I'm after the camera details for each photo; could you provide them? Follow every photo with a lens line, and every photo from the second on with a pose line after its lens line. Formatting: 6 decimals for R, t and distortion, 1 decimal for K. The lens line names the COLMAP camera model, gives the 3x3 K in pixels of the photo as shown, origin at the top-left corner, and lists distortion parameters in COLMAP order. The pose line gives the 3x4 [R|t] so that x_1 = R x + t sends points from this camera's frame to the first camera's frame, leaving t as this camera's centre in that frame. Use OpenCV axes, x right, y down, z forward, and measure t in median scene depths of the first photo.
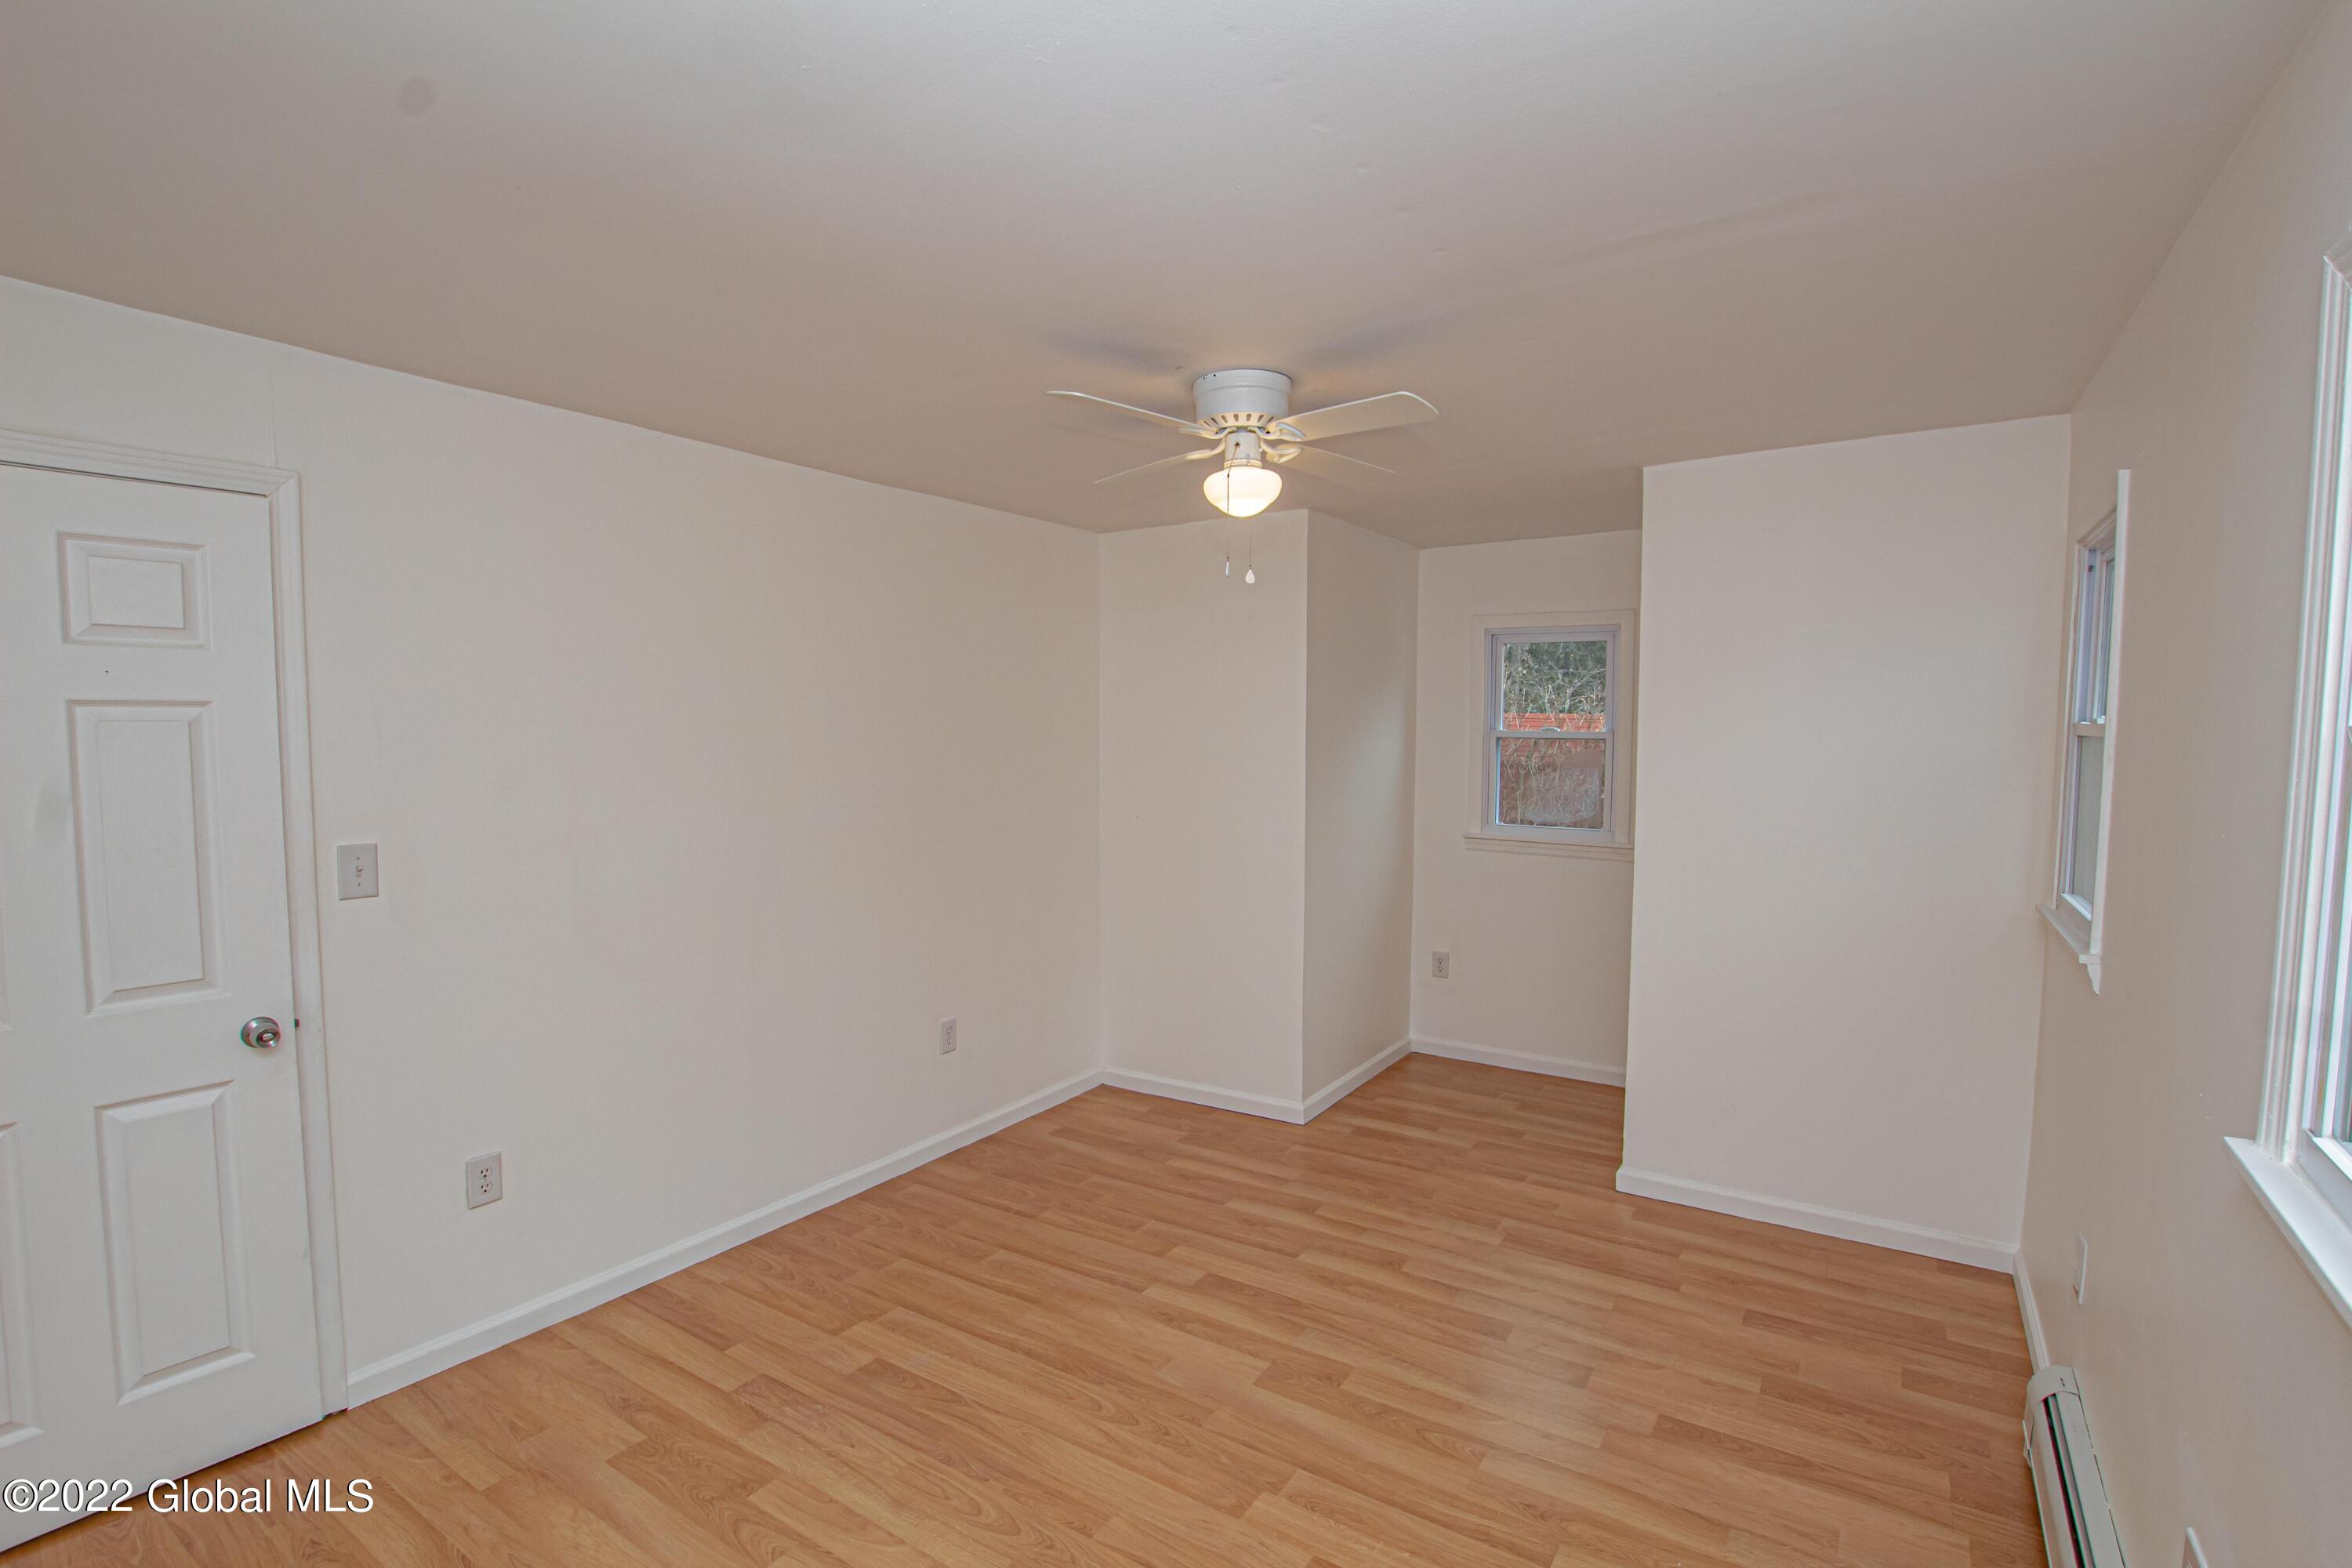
lens RADIAL K [[1082.4, 0, 1176.0], [0, 1082.4, 784.0], [0, 0, 1]] dist [-0.026199, 0.000500]
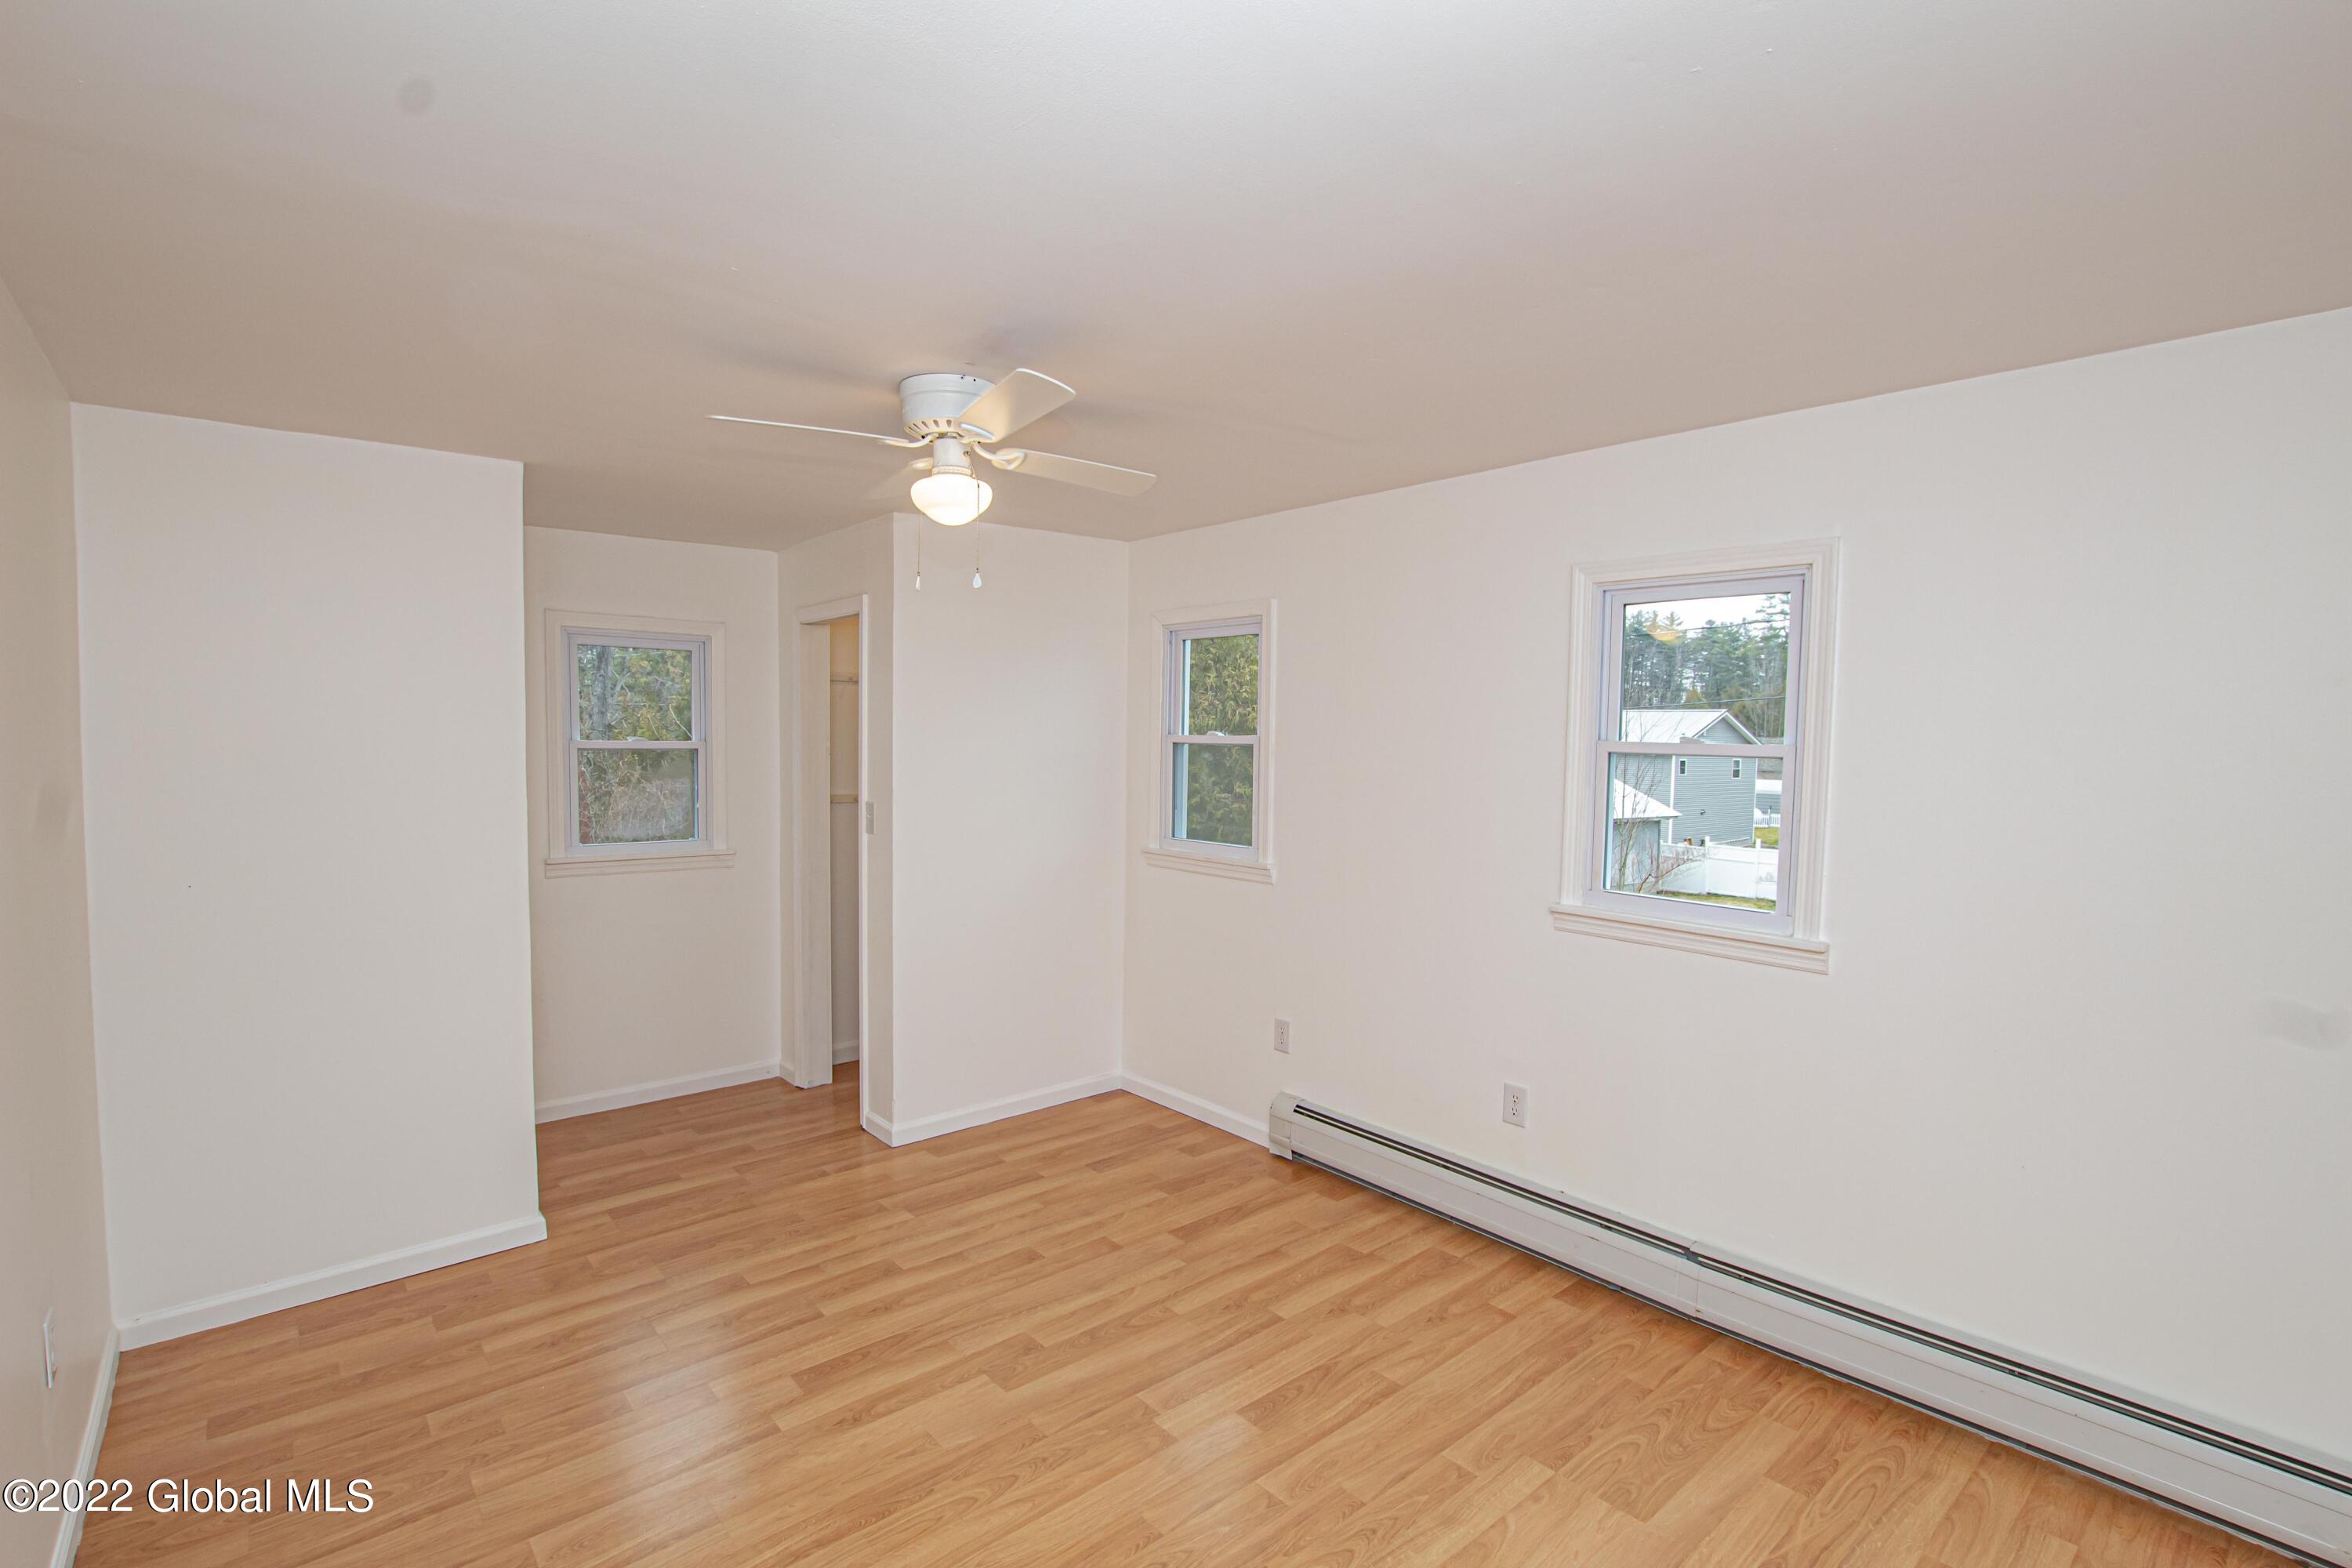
lens RADIAL K [[1098.1, 0, 1164.4], [0, 1098.1, 755.1], [0, 0, 1]] dist [-0.028848, 0.001382]
pose [[0.277179, -0.015074, 0.960700, -0.843436], [0.047305, 0.998878, 0.002025, -0.030253], [-0.959653, 0.044885, 0.277582, 0.542547]]
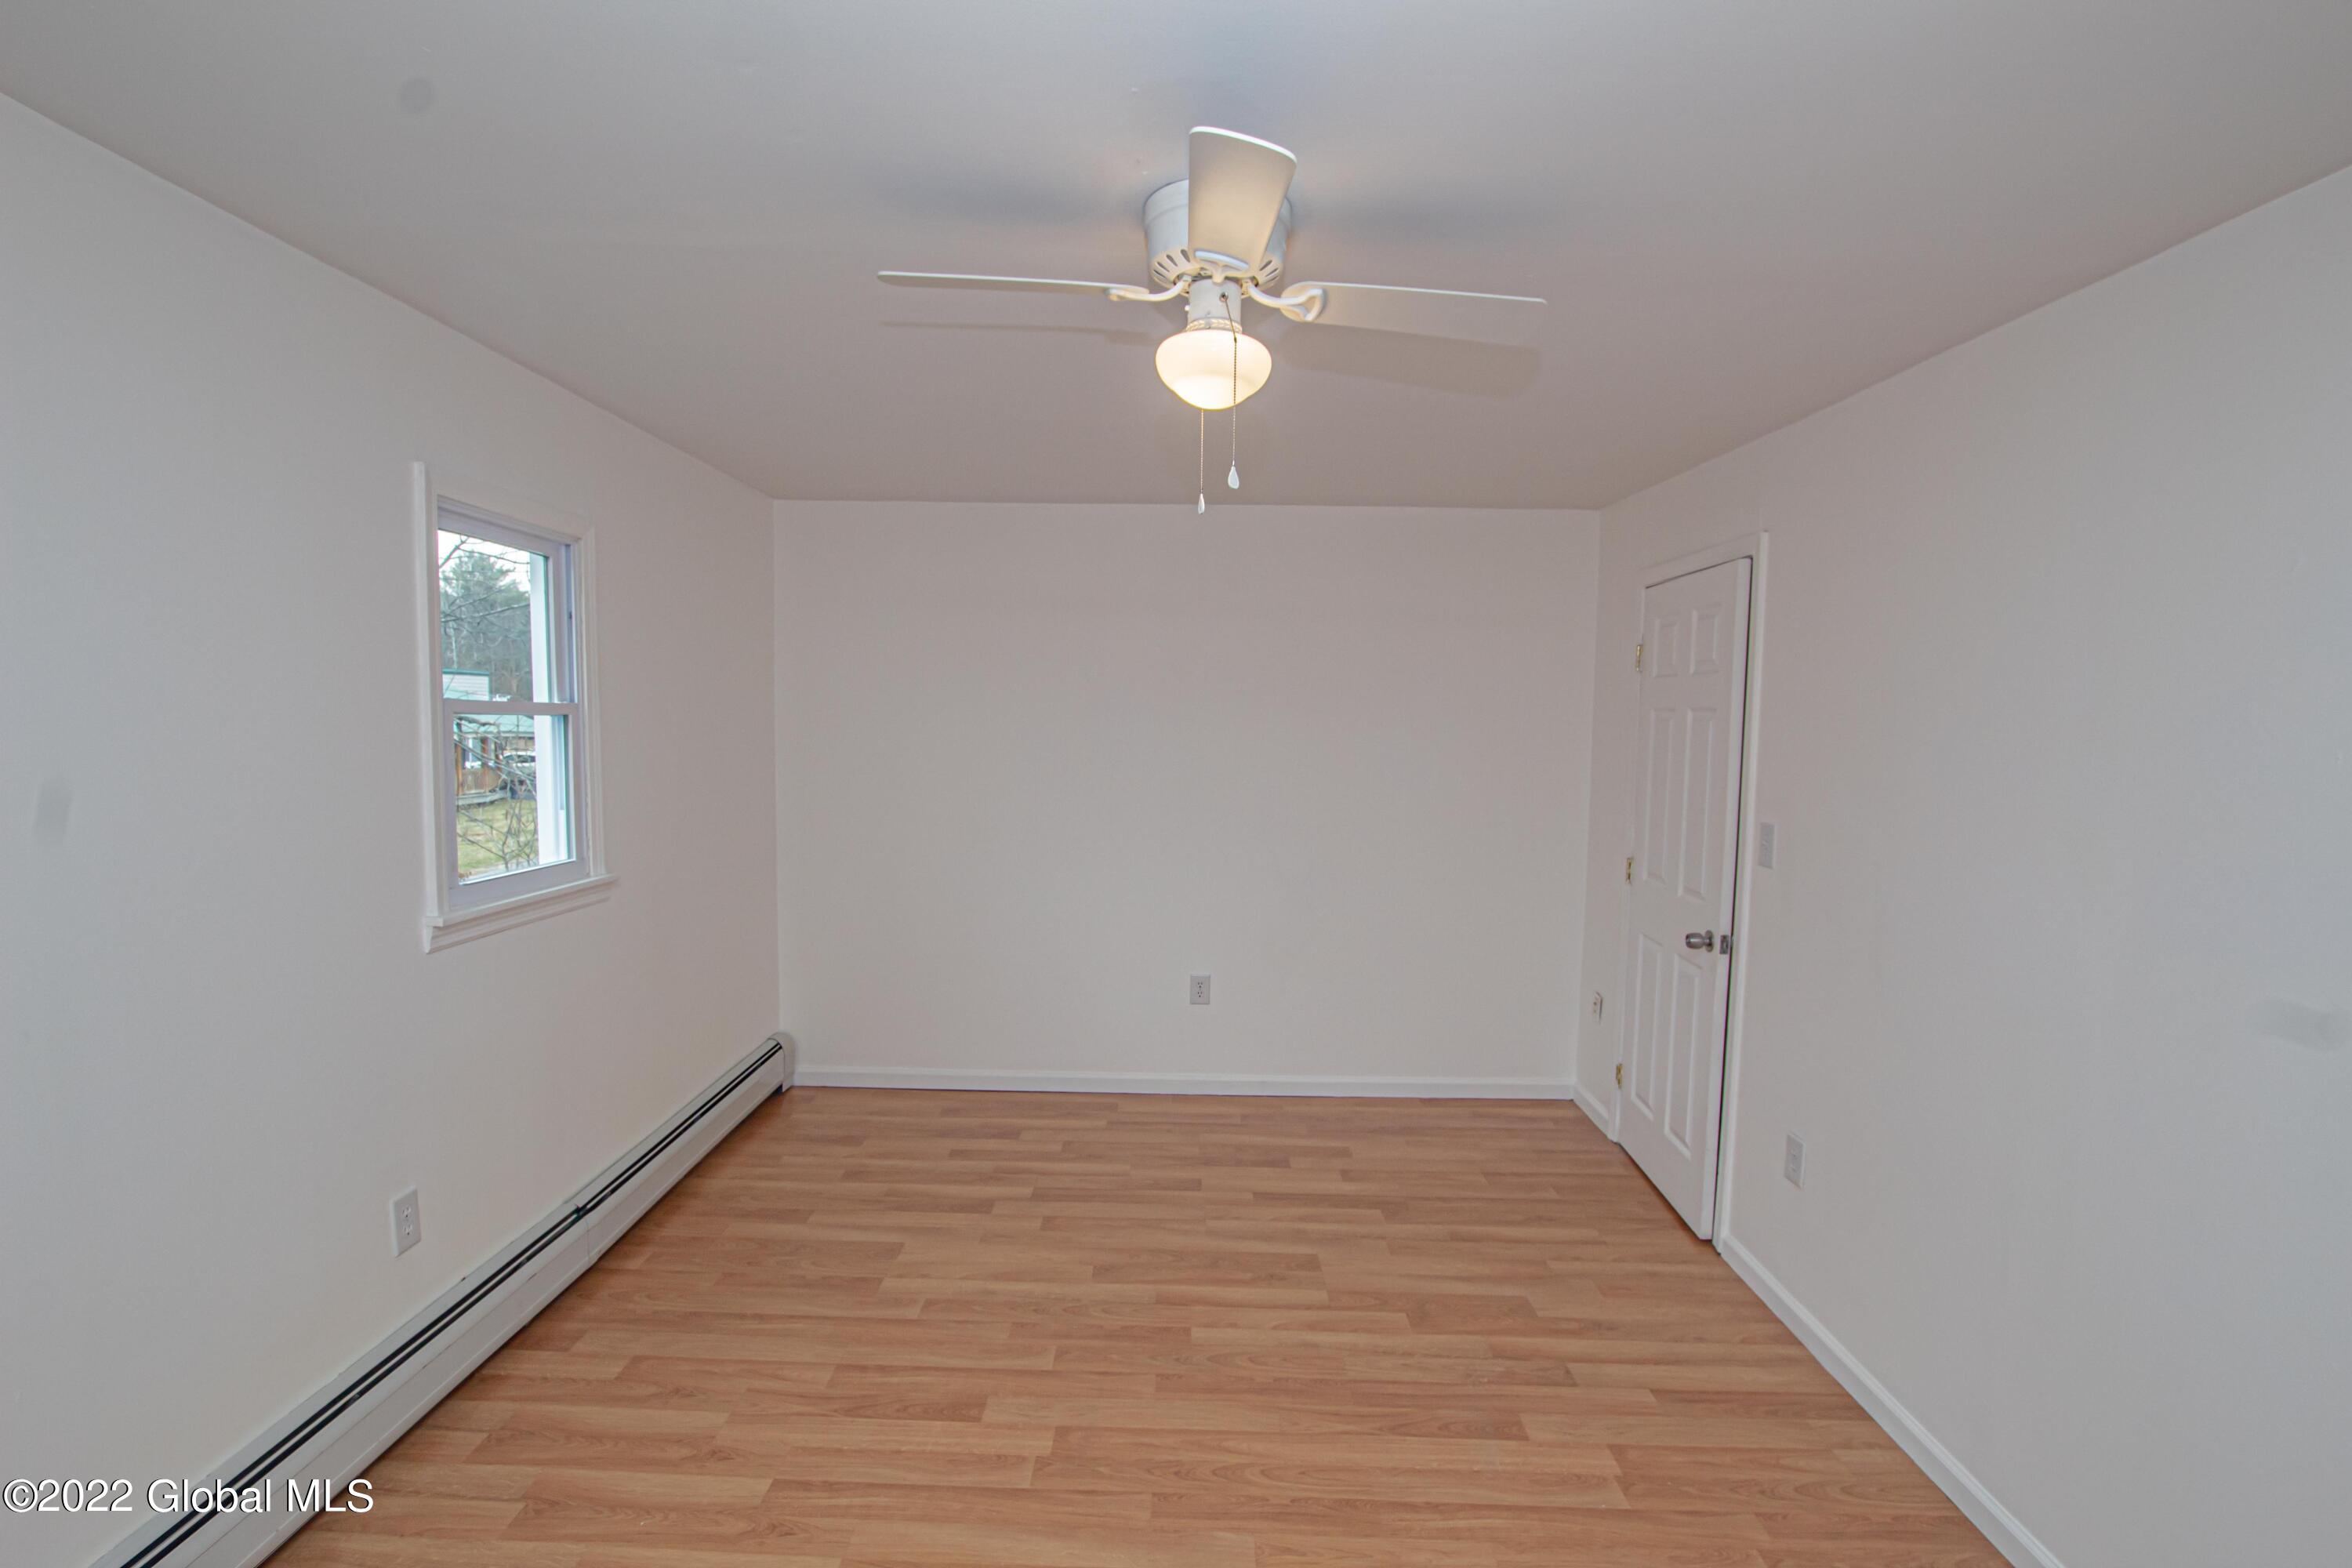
lens RADIAL K [[1082.4, 0, 1176.0], [0, 1082.4, 784.0], [0, 0, 1]] dist [-0.026199, 0.000500]
pose [[-0.836207, 0.020889, -0.548016, 0.450694], [-0.049365, 0.992351, 0.113150, -0.088098], [0.546187, 0.121670, -0.828780, 1.560048]]
